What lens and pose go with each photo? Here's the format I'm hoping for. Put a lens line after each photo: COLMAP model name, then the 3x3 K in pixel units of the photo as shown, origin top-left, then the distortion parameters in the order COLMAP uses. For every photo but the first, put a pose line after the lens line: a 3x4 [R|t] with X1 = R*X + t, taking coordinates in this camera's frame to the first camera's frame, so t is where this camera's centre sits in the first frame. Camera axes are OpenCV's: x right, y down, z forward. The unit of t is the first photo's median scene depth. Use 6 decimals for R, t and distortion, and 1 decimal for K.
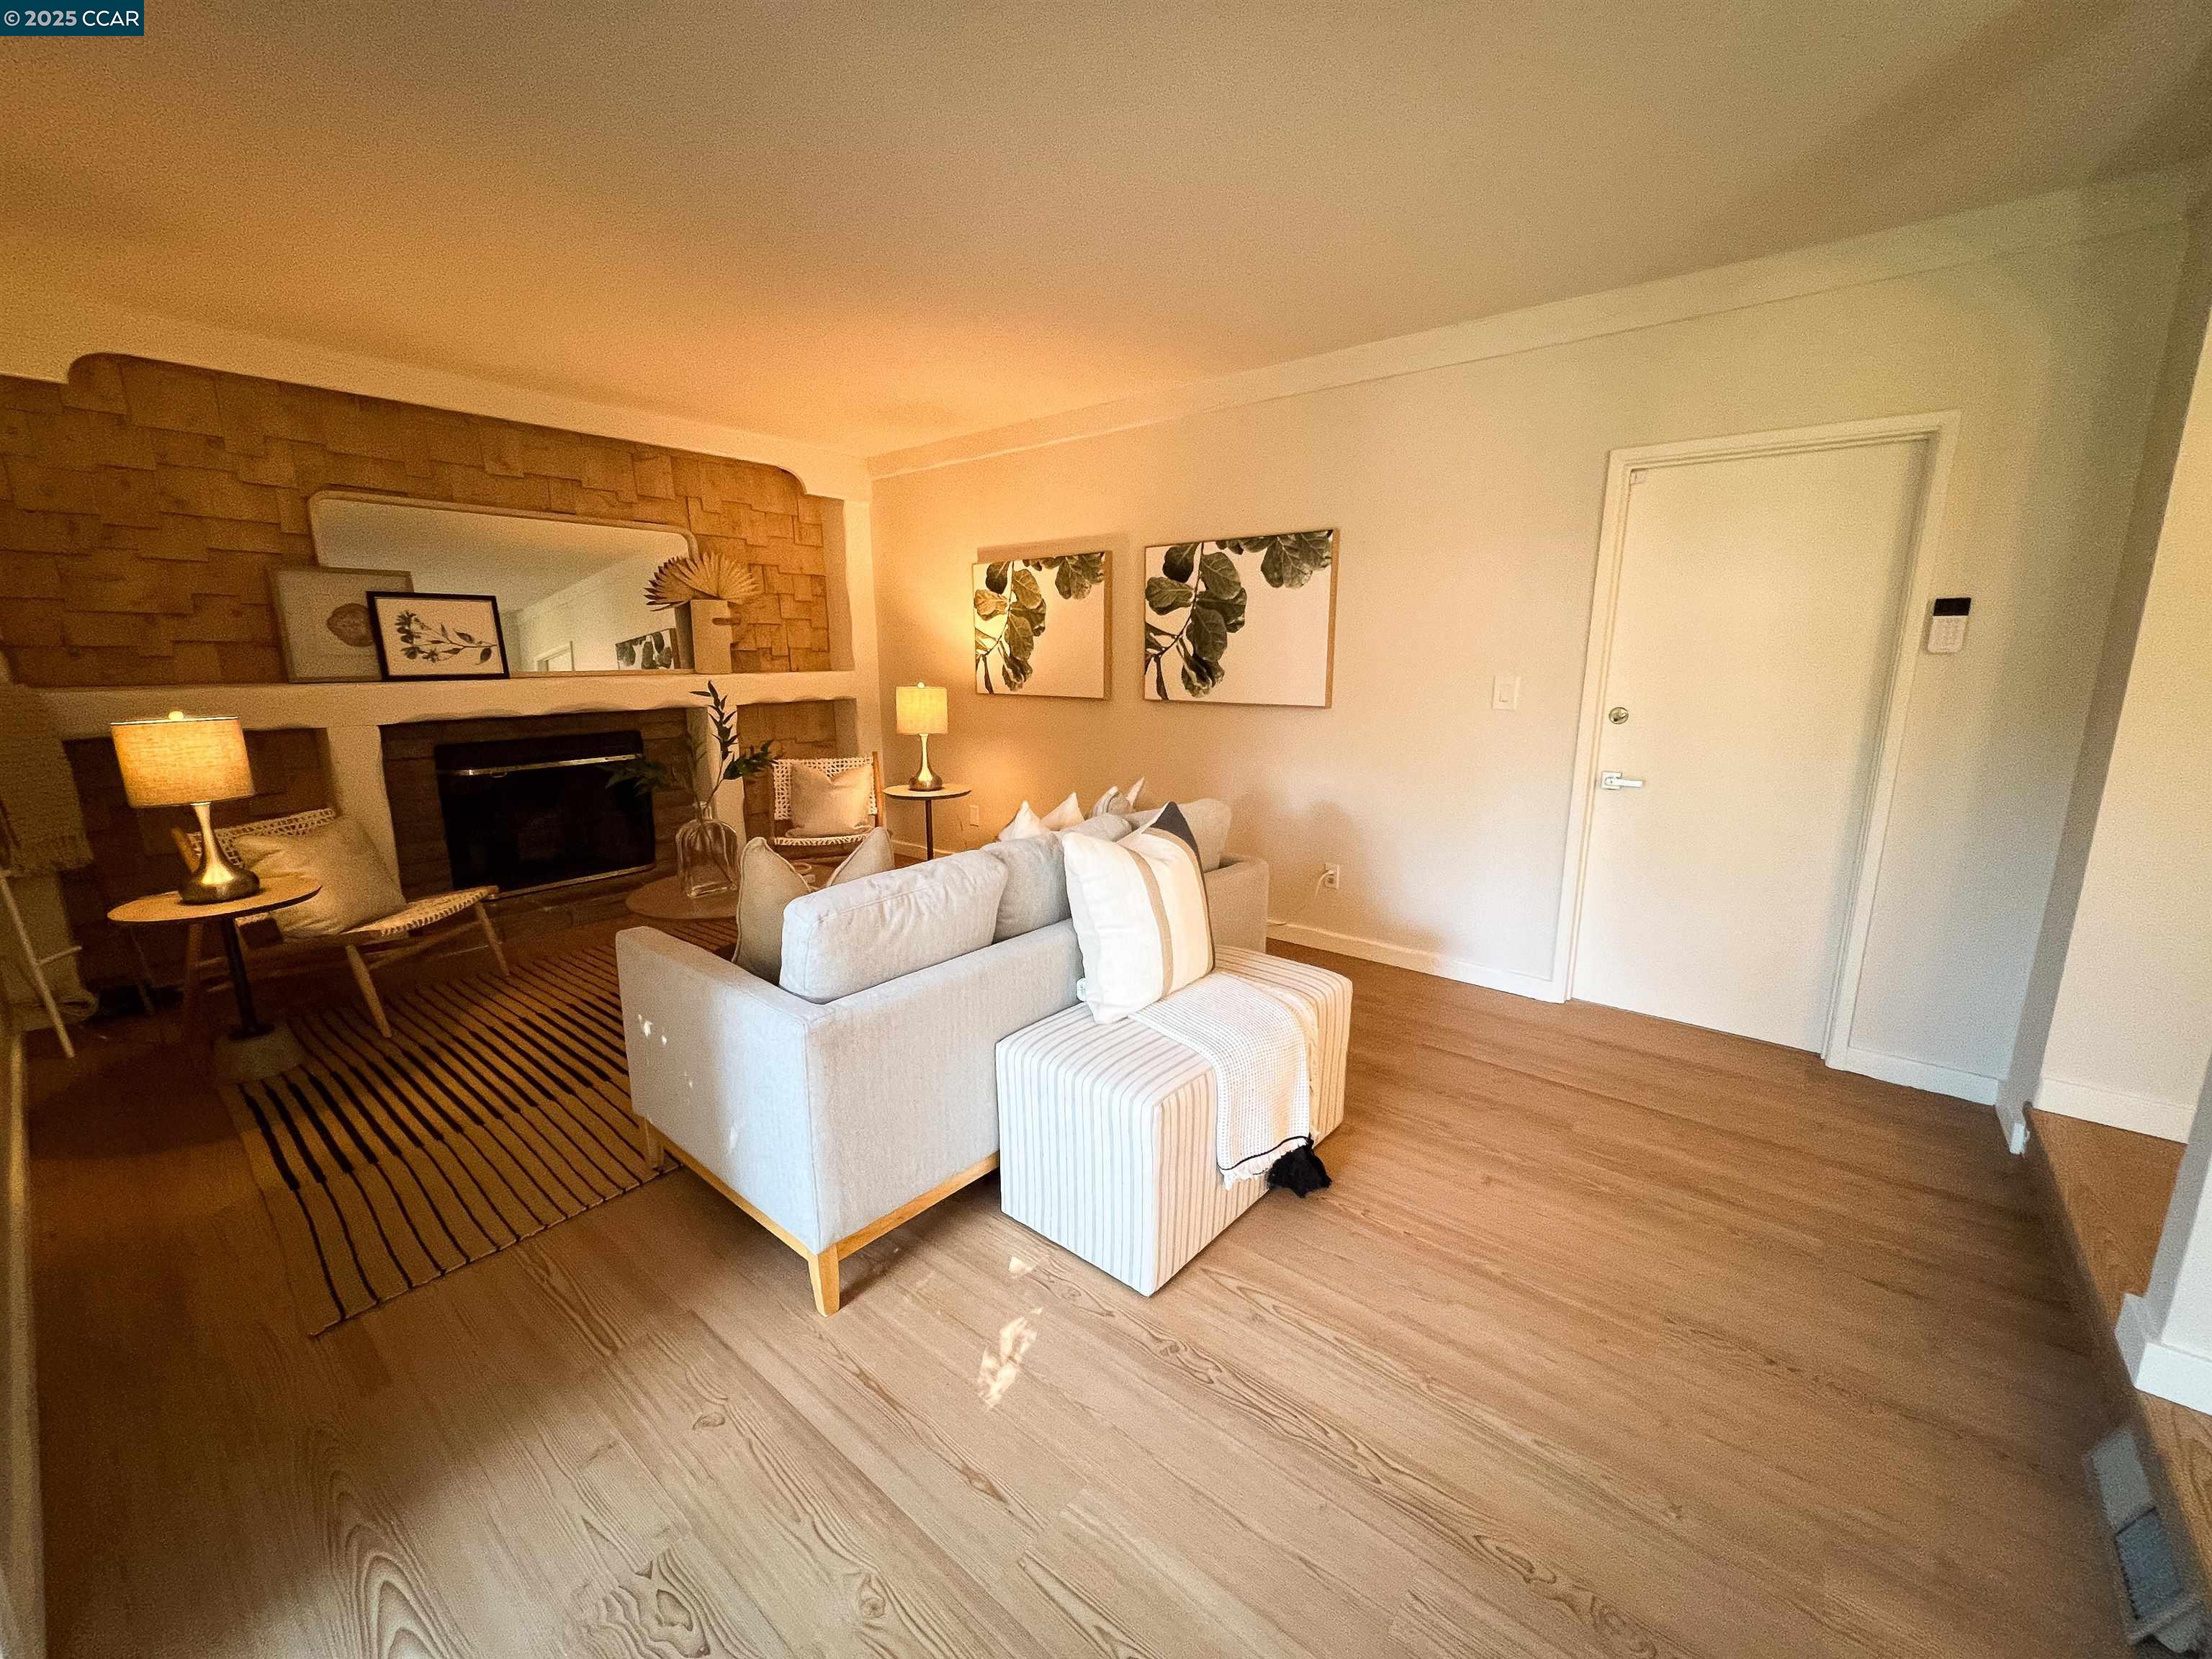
lens RADIAL K [[885.1, 0, 1091.9], [0, 885.1, 834.5], [0, 0, 1]] dist [-0.000332, 0.000190]
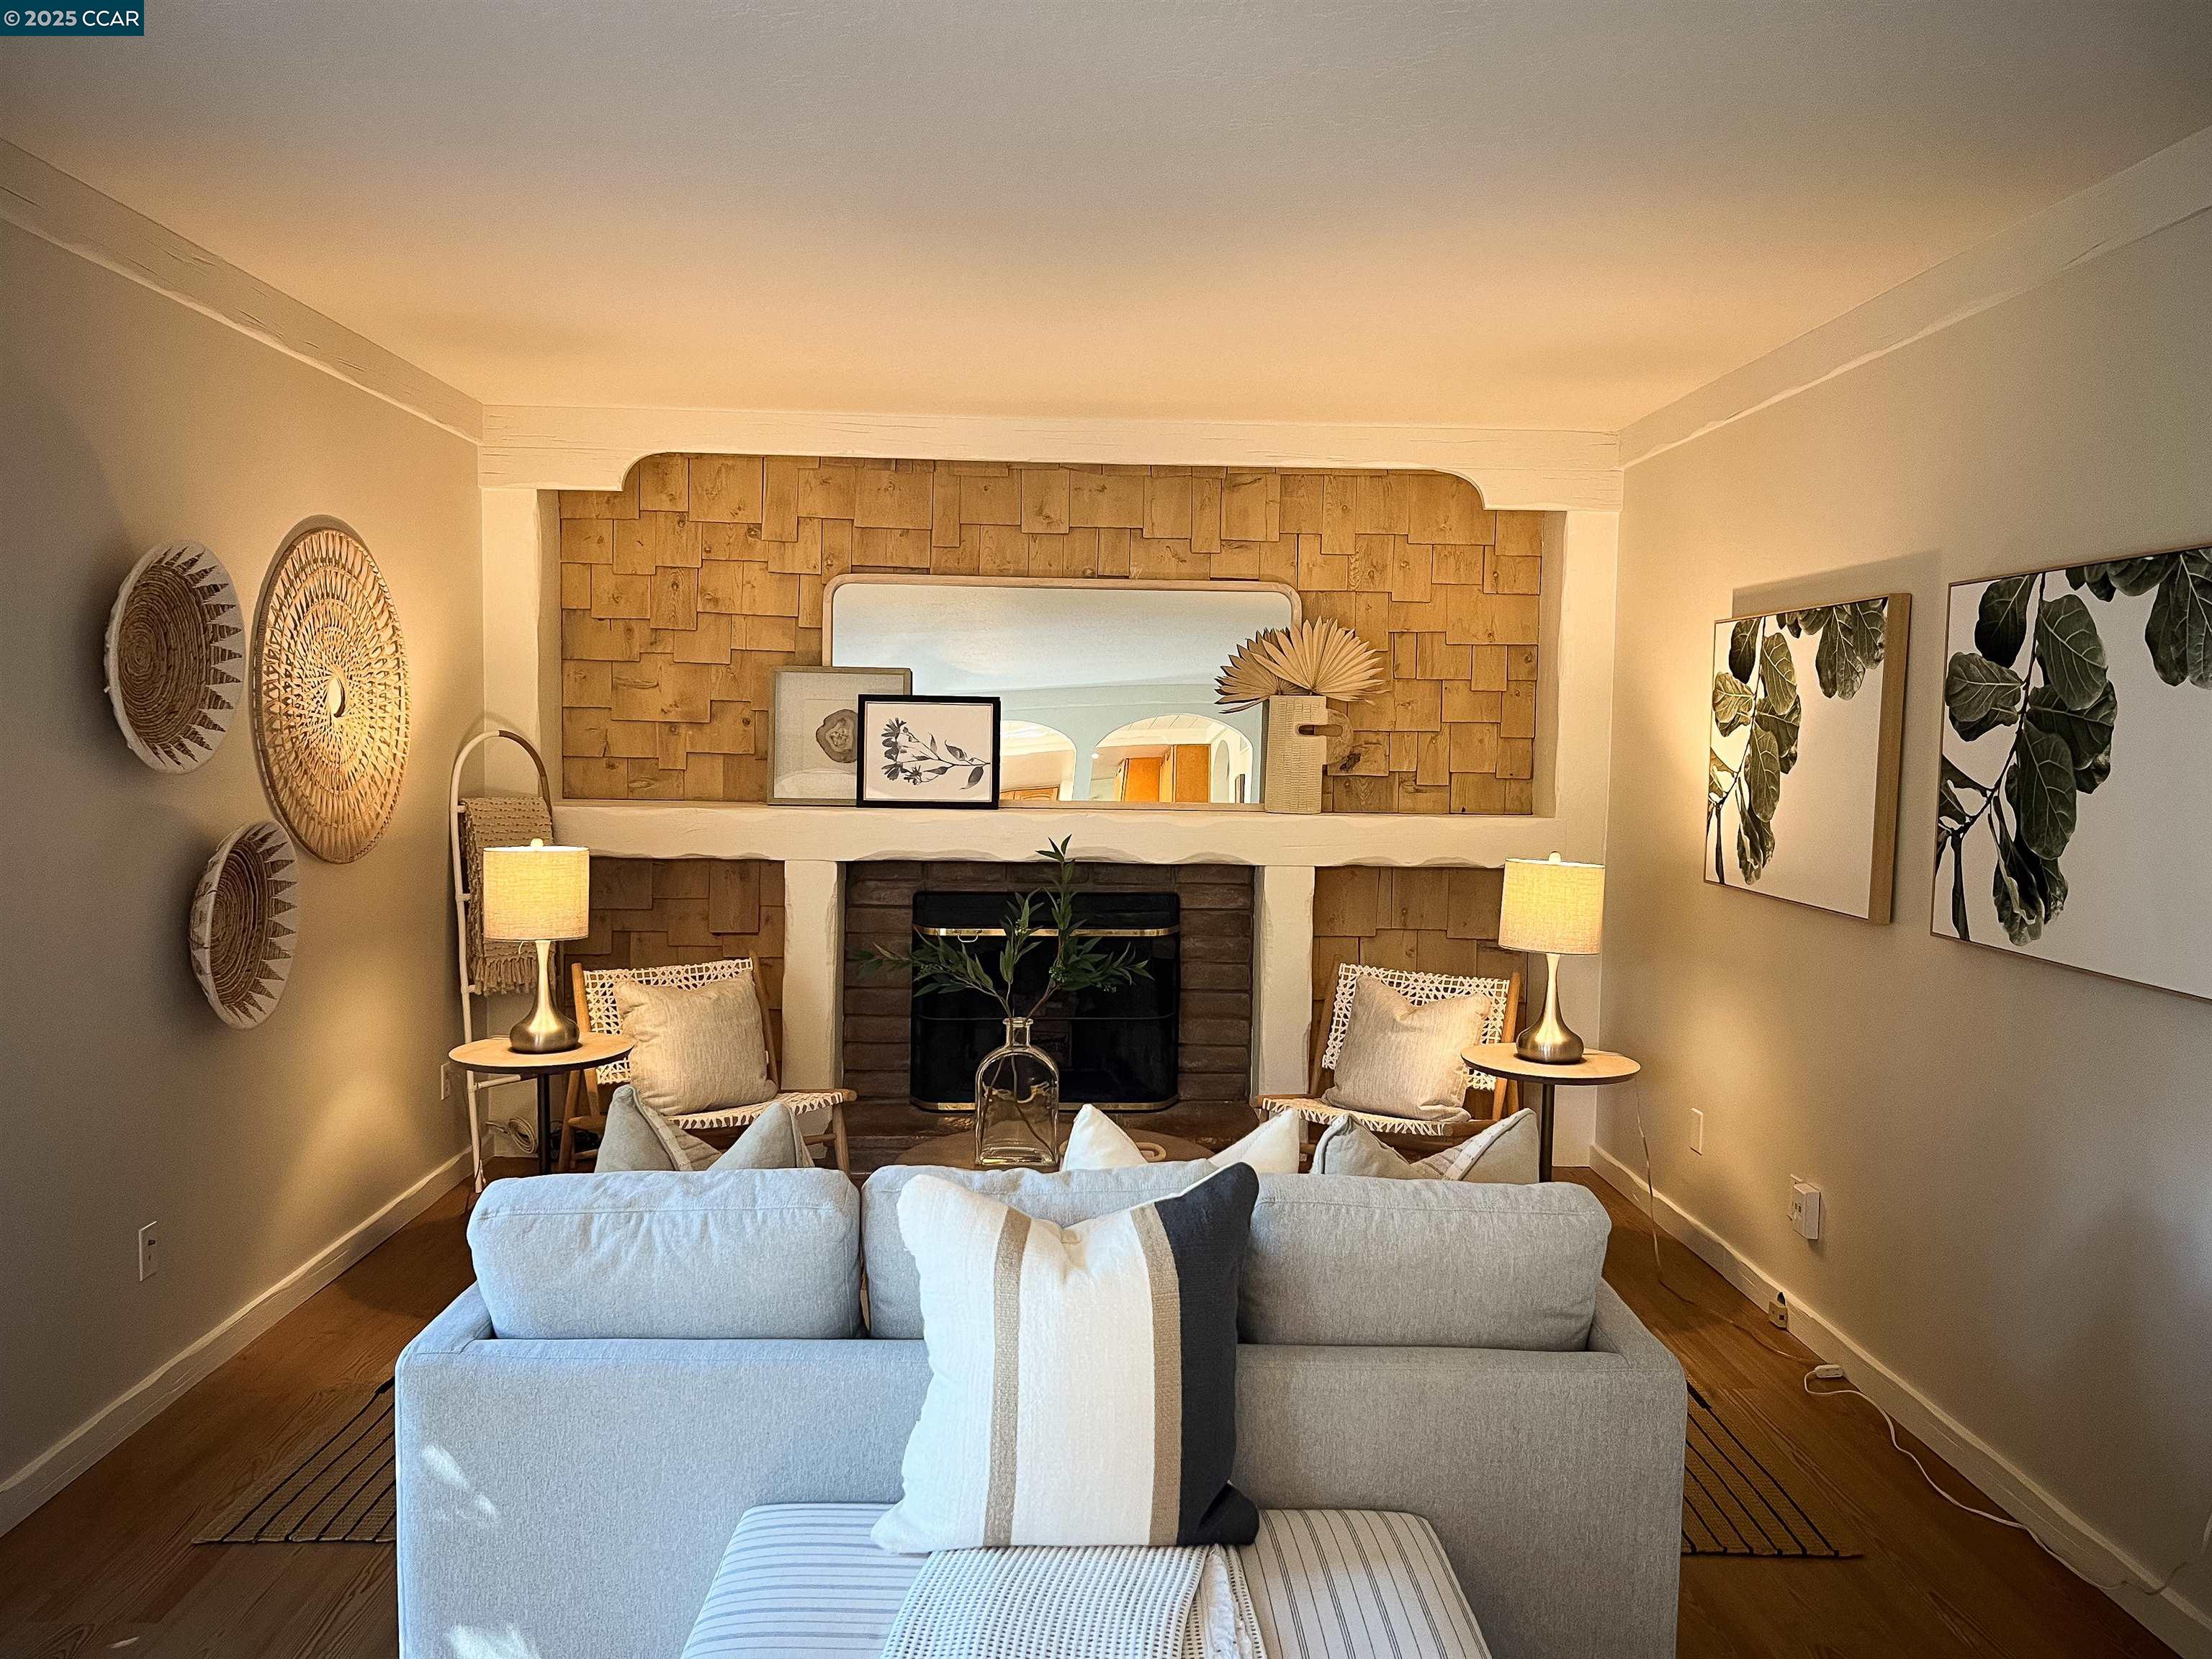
lens RADIAL K [[1695.1, 0, 1096.7], [0, 1695.1, 832.7], [0, 0, 1]] dist [0.135450, -0.008495]
pose [[0.661589, 0.062182, -0.747284, 0.433095], [-0.170480, 0.982933, -0.069139, -0.077309], [0.730231, 0.173139, 0.660898, 0.154860]]
